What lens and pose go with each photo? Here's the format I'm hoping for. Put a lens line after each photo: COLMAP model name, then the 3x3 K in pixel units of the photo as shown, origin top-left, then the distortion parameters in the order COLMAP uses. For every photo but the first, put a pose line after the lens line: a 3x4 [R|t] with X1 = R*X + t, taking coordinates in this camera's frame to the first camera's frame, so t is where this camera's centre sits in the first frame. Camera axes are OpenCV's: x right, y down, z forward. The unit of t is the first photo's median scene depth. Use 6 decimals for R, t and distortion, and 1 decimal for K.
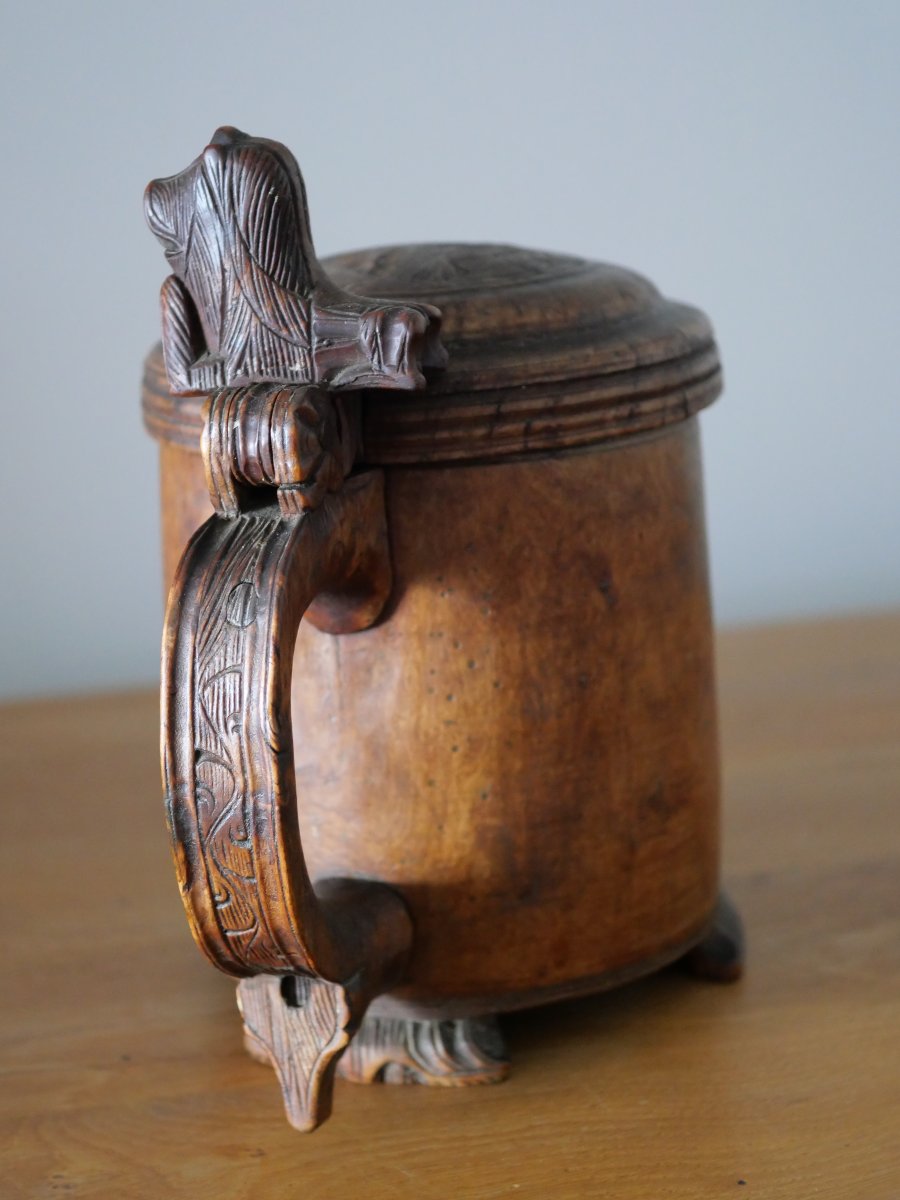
lens RADIAL K [[2085.6, 0, 447.3], [0, 2085.6, 603.6], [0, 0, 1]] dist [-0.039627, 0.000000]
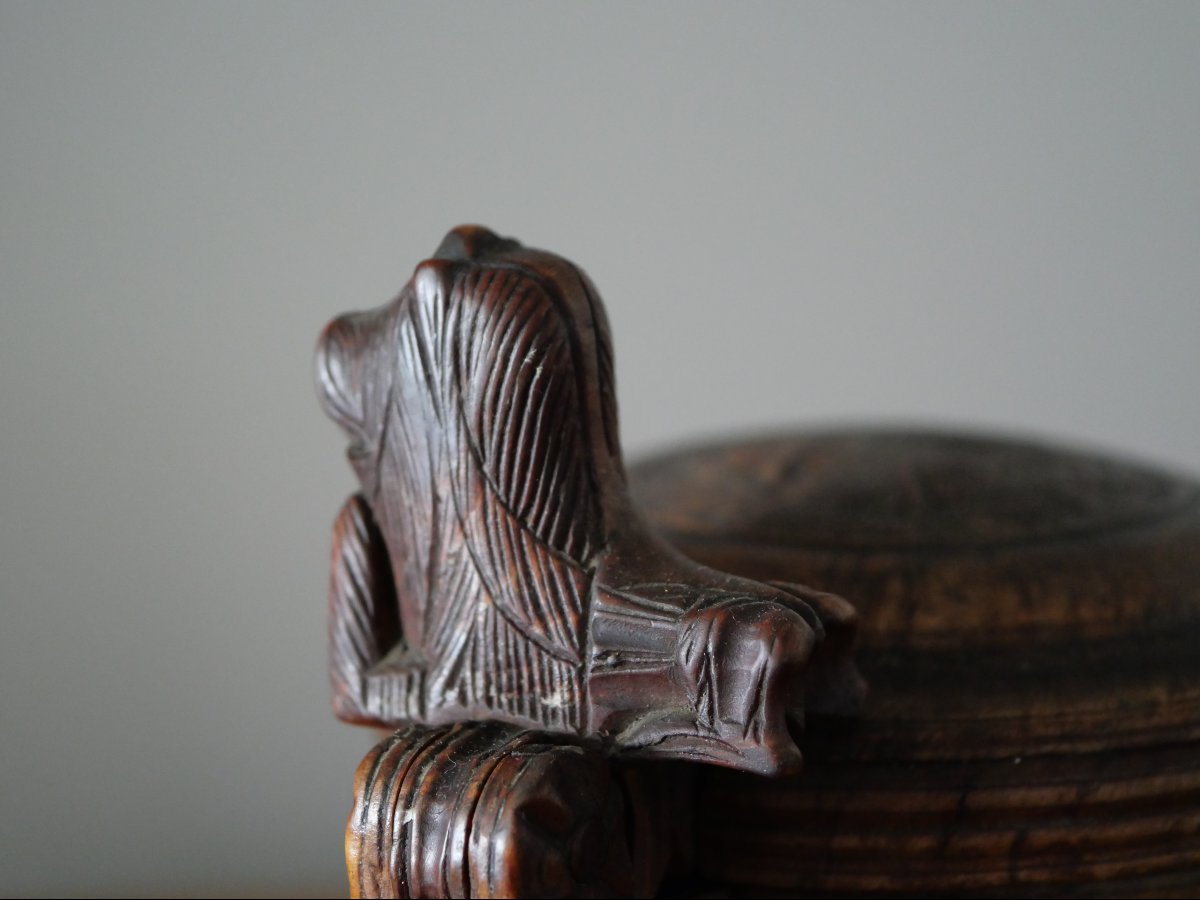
lens RADIAL K [[2085.6, 0, 599.7], [0, 2085.6, 443.3], [0, 0, 1]] dist [-0.039627, 0.000000]
pose [[0.971444, 0.073673, -0.225540, 0.048122], [-0.093970, 0.992306, -0.080608, -0.134969], [0.217866, 0.099500, 0.970893, 0.500550]]
